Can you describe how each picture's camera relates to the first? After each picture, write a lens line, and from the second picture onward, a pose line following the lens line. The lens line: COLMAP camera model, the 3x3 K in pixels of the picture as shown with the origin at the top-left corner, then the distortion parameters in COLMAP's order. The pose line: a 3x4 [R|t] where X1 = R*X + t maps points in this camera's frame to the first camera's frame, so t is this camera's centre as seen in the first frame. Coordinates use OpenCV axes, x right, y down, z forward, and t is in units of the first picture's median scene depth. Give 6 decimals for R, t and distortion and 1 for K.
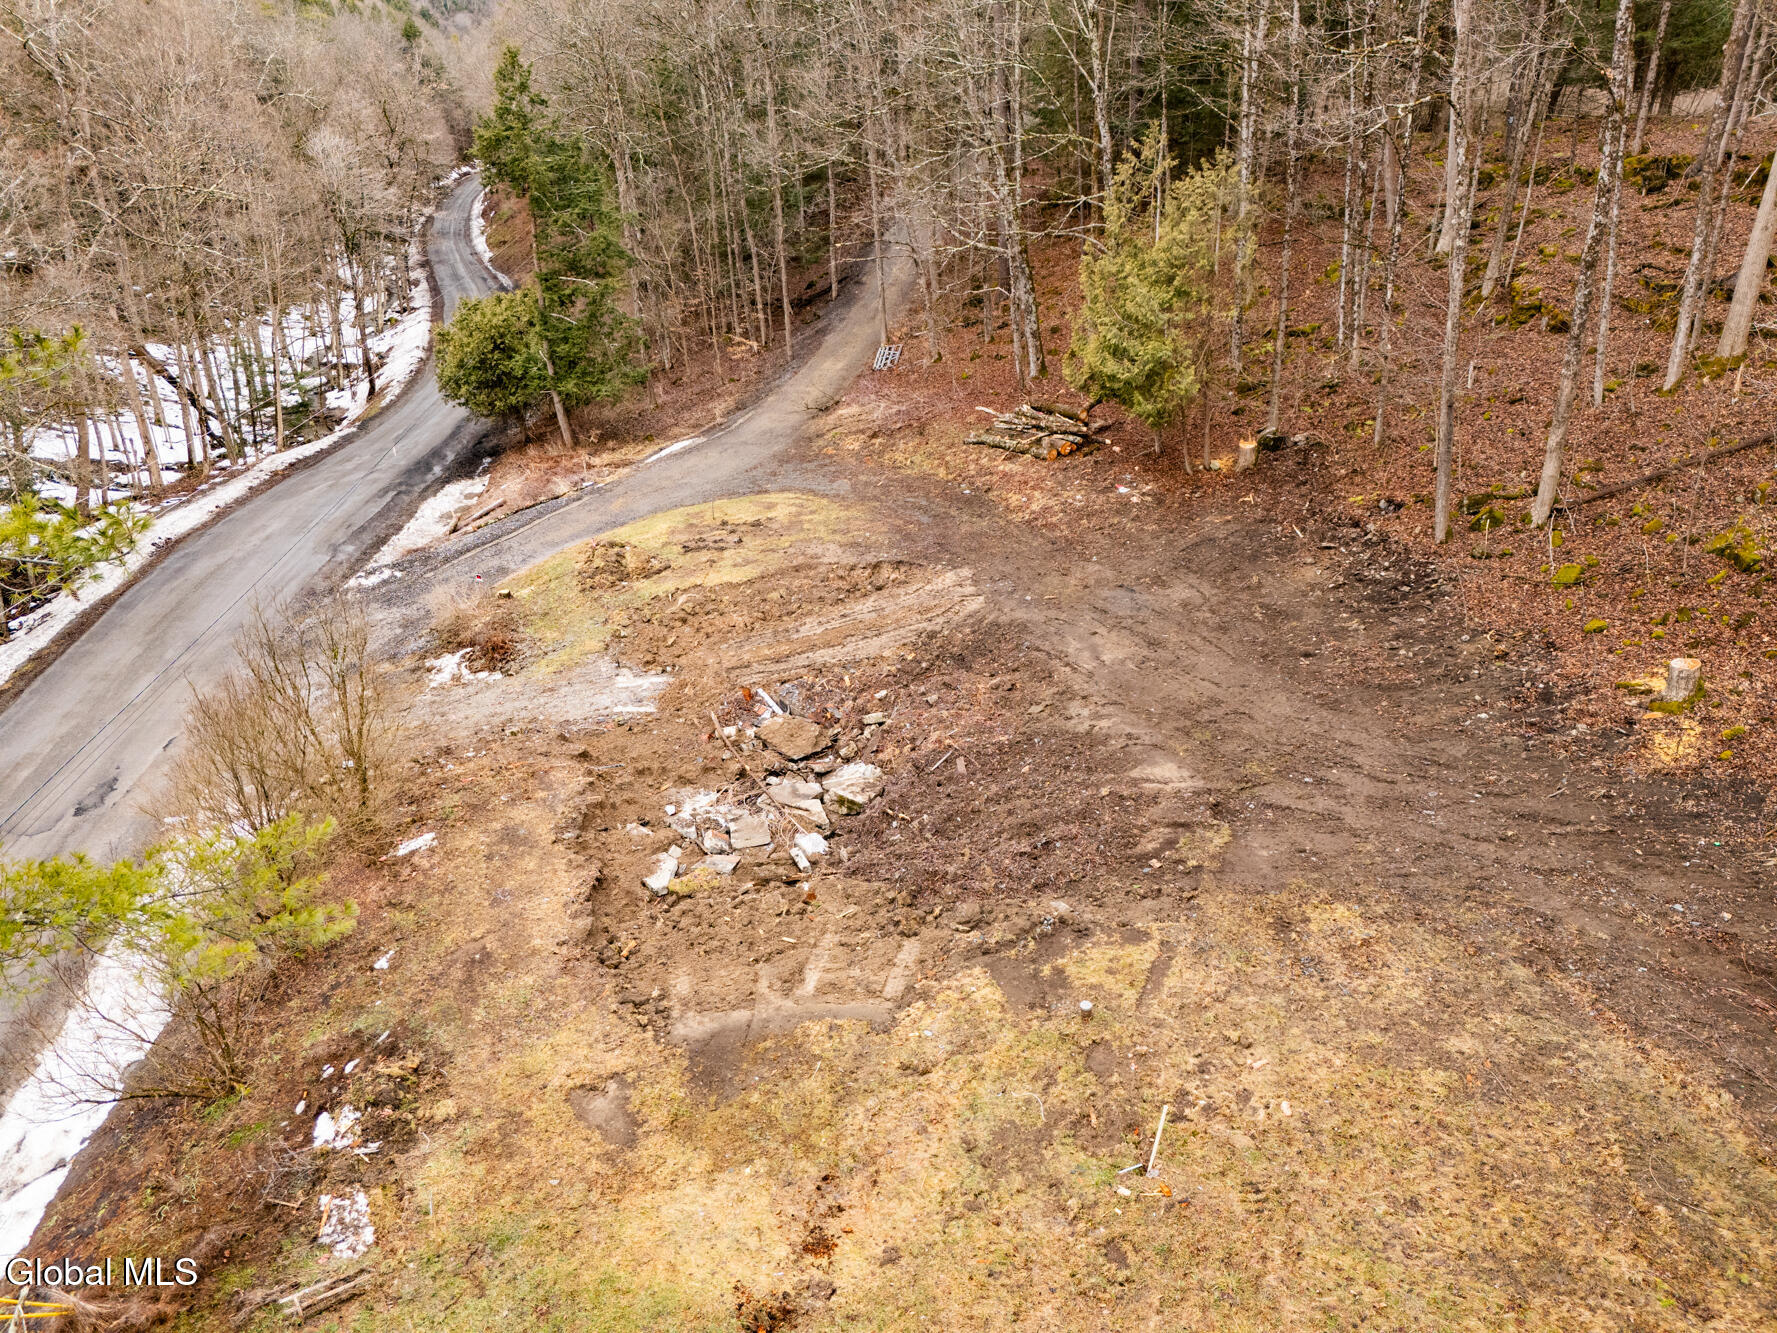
lens RADIAL K [[1303.3, 0, 888.5], [0, 1303.3, 666.5], [0, 0, 1]] dist [0.067937, -0.052635]
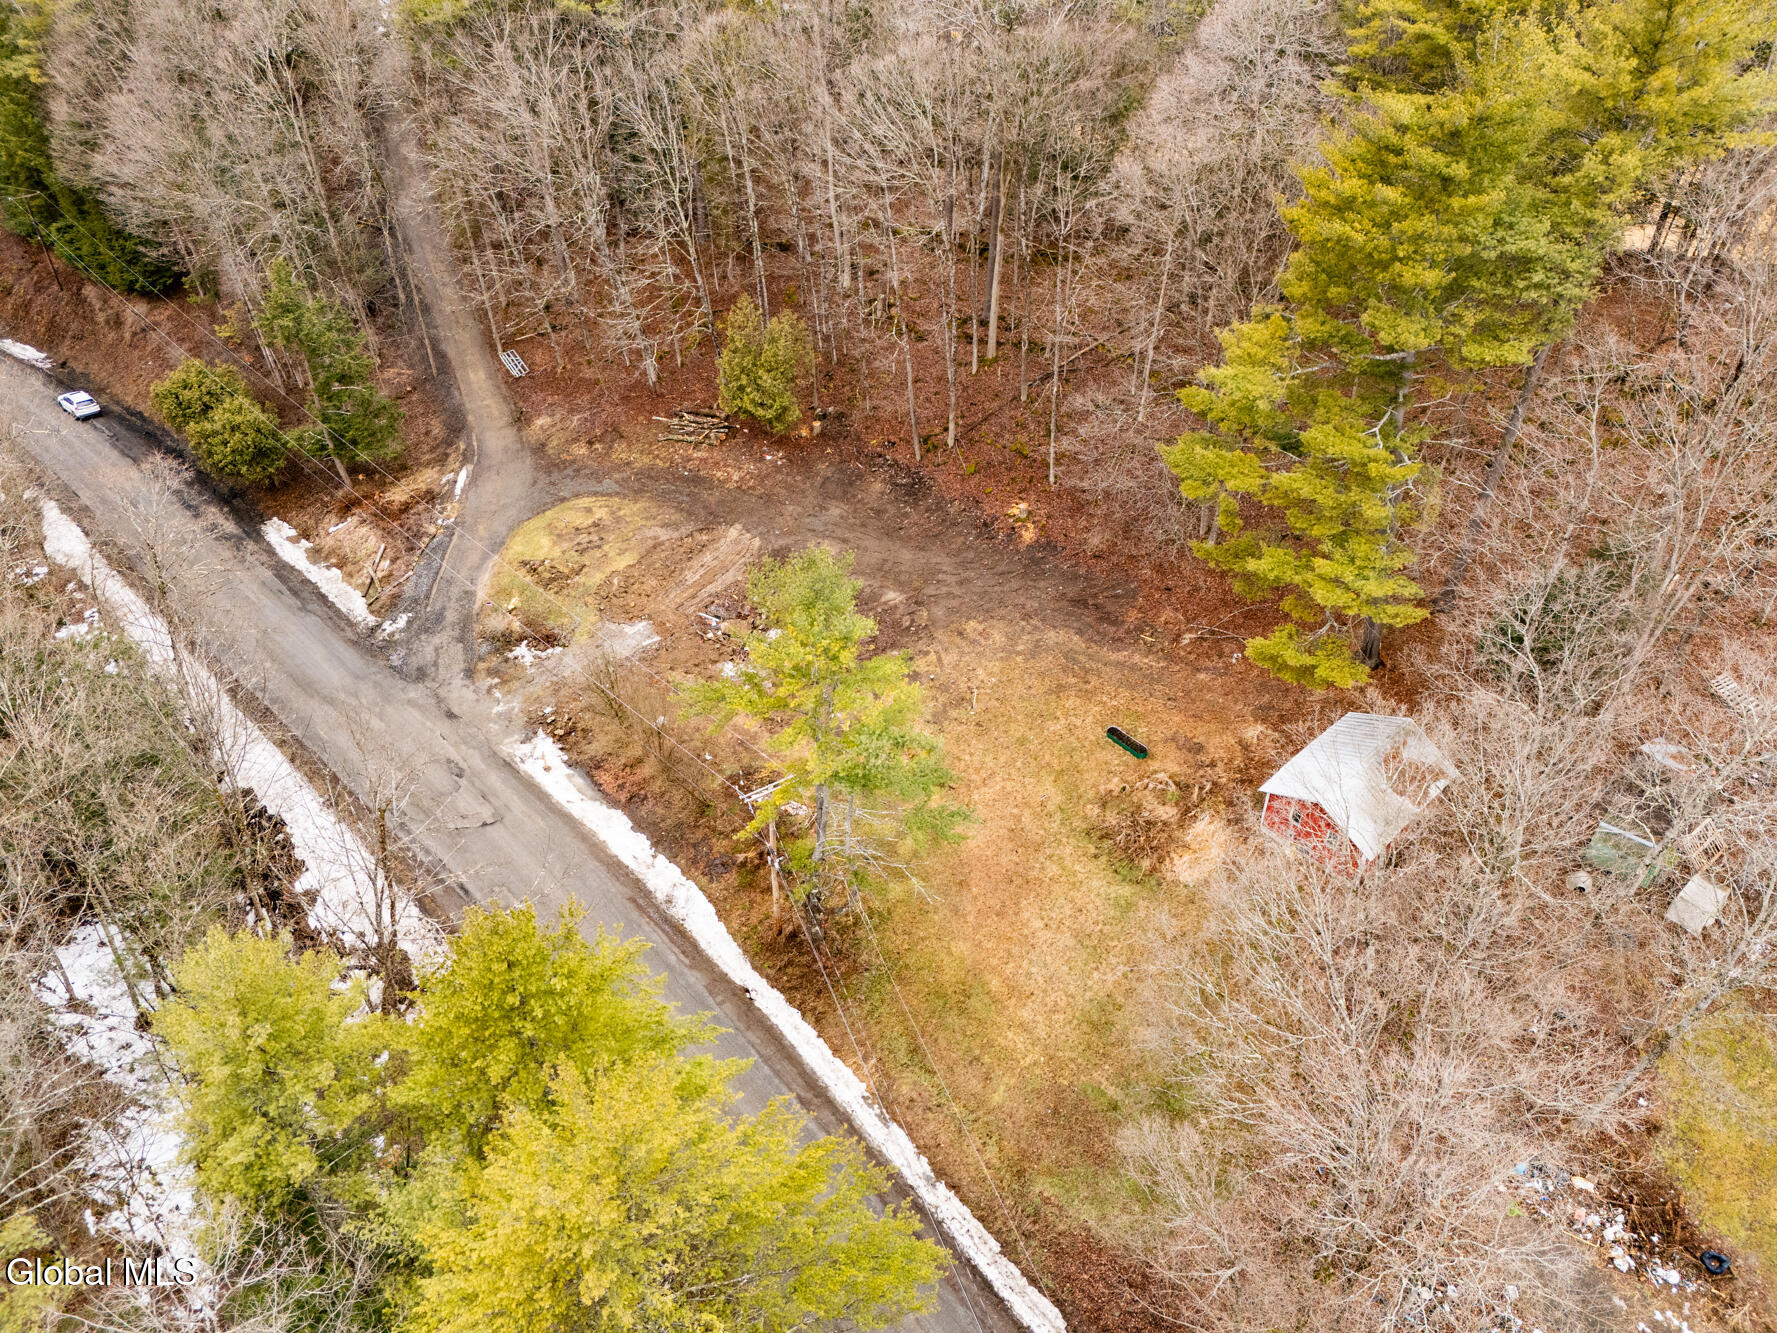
lens RADIAL K [[1303.3, 0, 888.5], [0, 1303.3, 666.5], [0, 0, 1]] dist [0.067937, -0.052635]
pose [[0.811190, -0.371985, 0.451218, -1.038401], [0.250702, 0.918312, 0.306351, -0.594657], [-0.528317, -0.135388, 0.838183, -1.276402]]
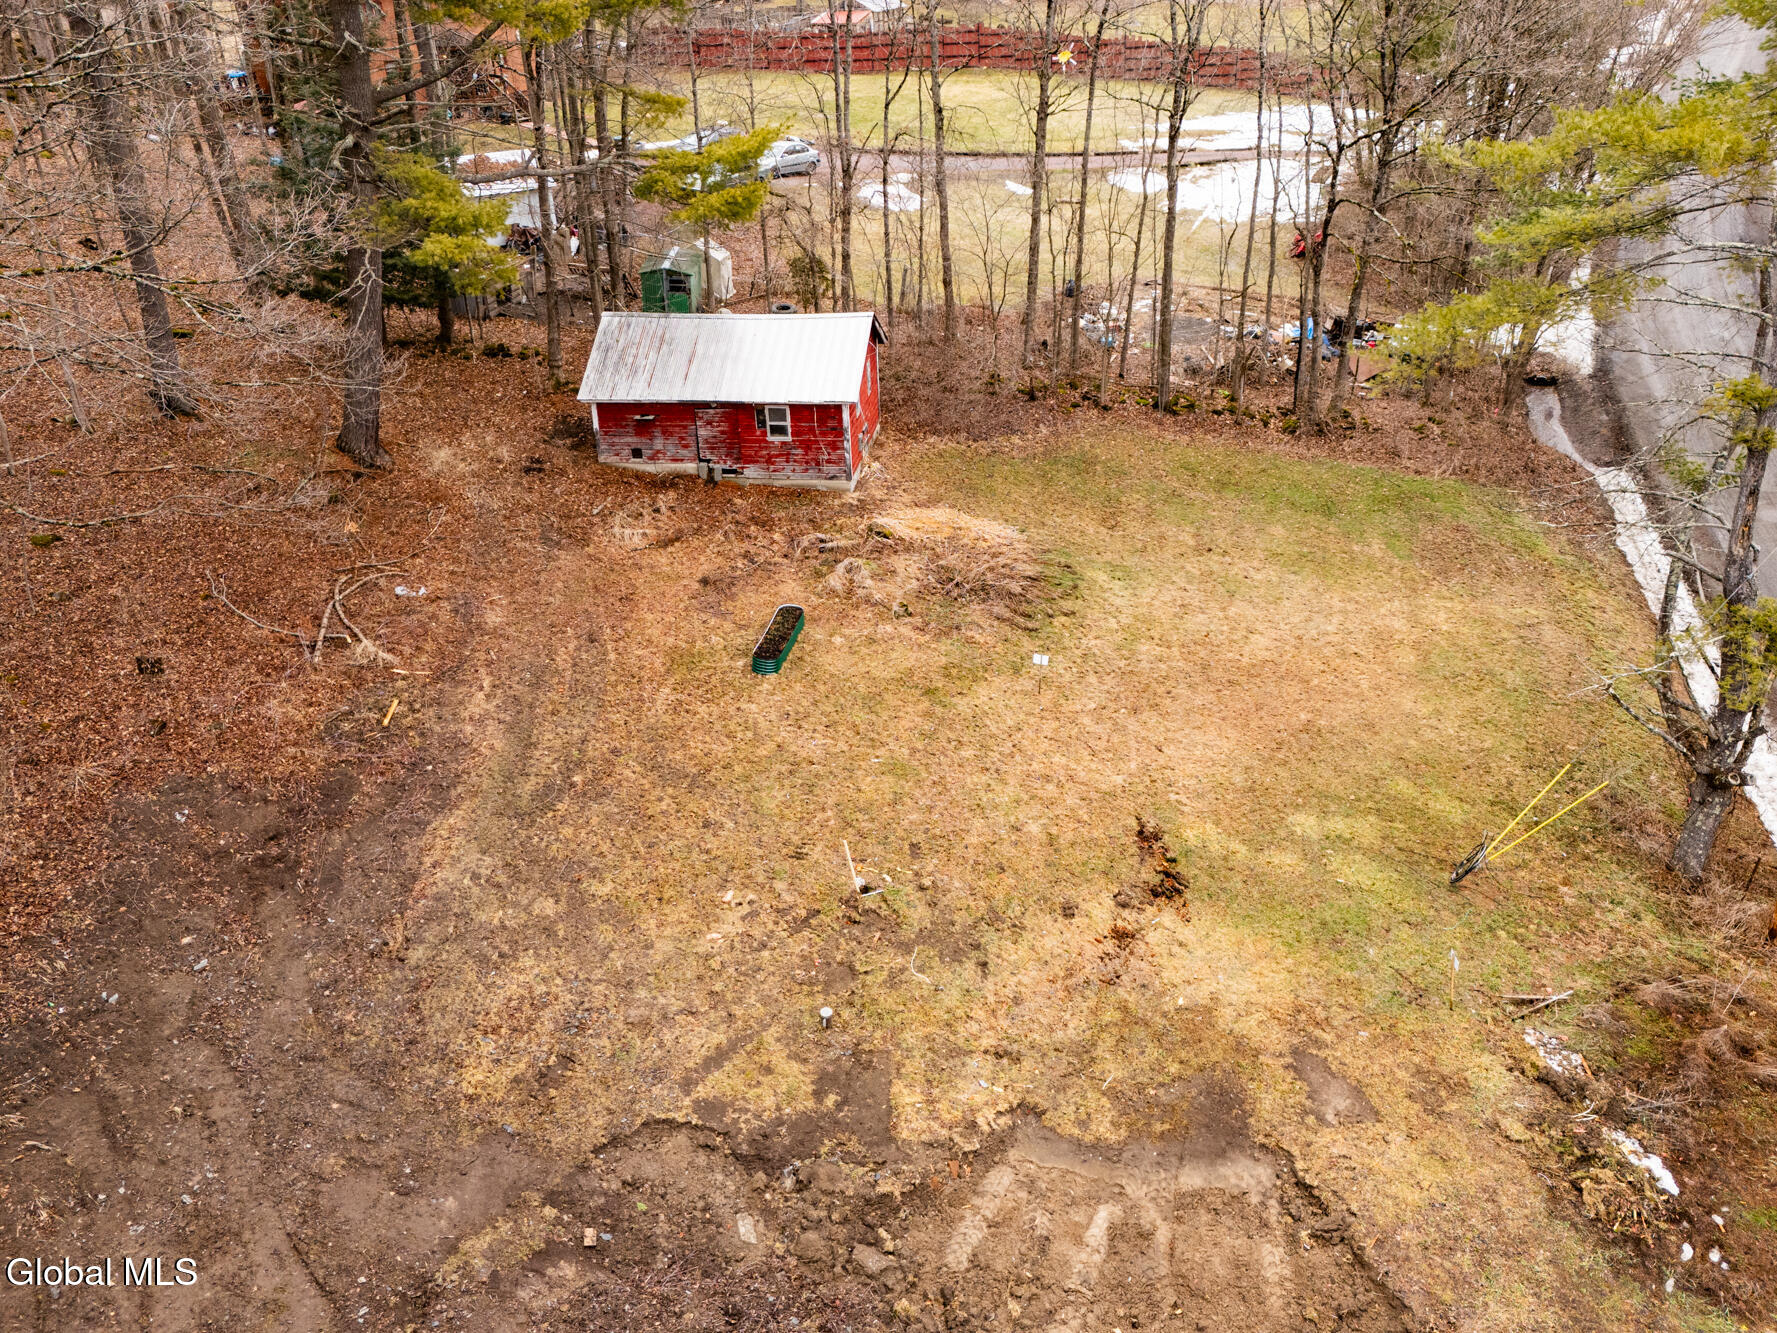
lens RADIAL K [[1426.7, 0, 888.5], [0, 1426.7, 666.5], [0, 0, 1]] dist [0.139149, -0.259937]
pose [[-0.961267, -0.069144, 0.266805, -0.111779], [0.178225, 0.582469, 0.793074, -0.507267], [-0.210241, 0.809907, -0.547585, 0.948850]]
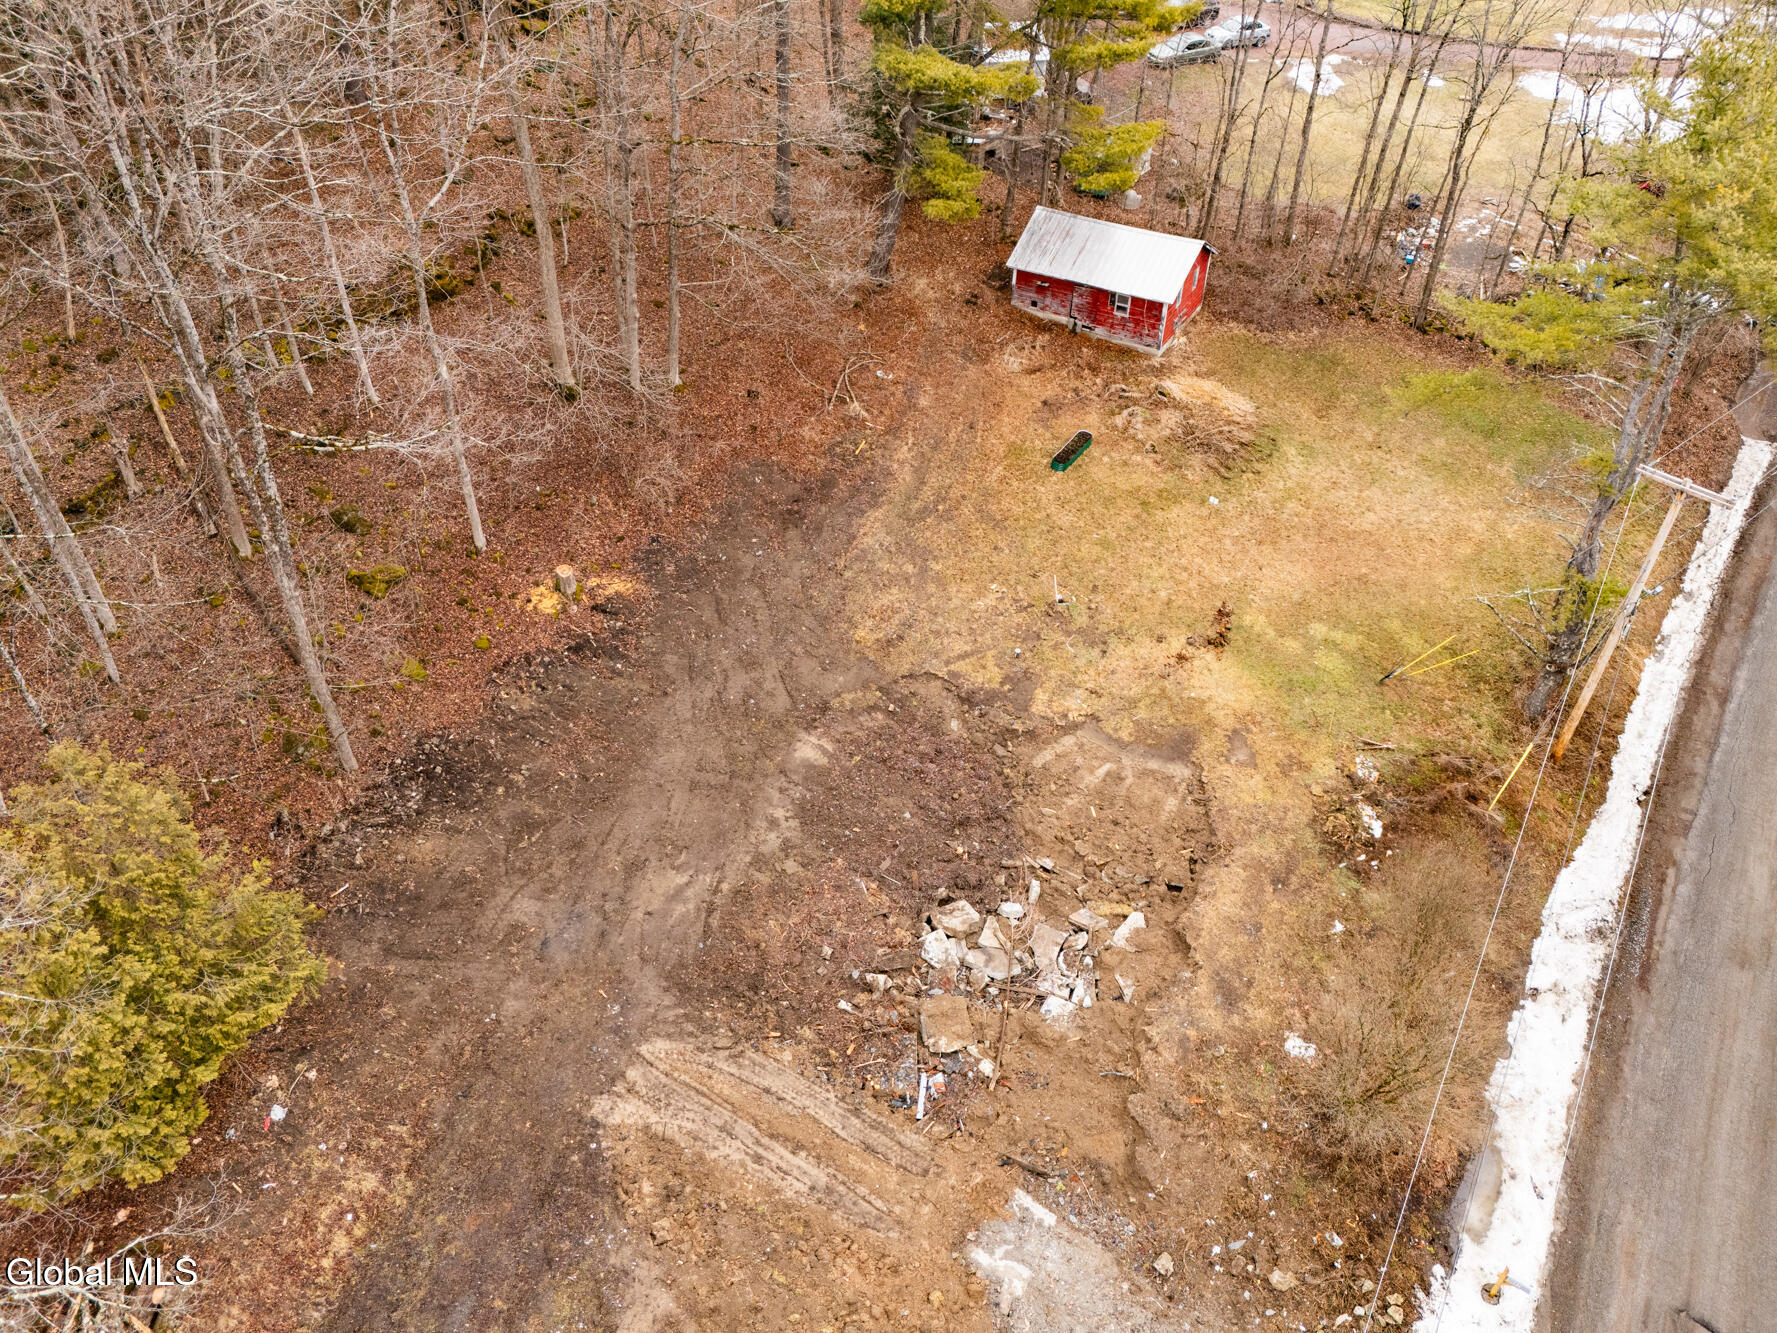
lens RADIAL K [[1303.3, 0, 888.5], [0, 1303.3, 666.5], [0, 0, 1]] dist [0.067937, -0.052635]
pose [[-0.794984, -0.379864, 0.472973, -0.465641], [0.288312, 0.449395, 0.845530, -1.064376], [-0.533738, 0.808546, -0.247743, 1.138335]]
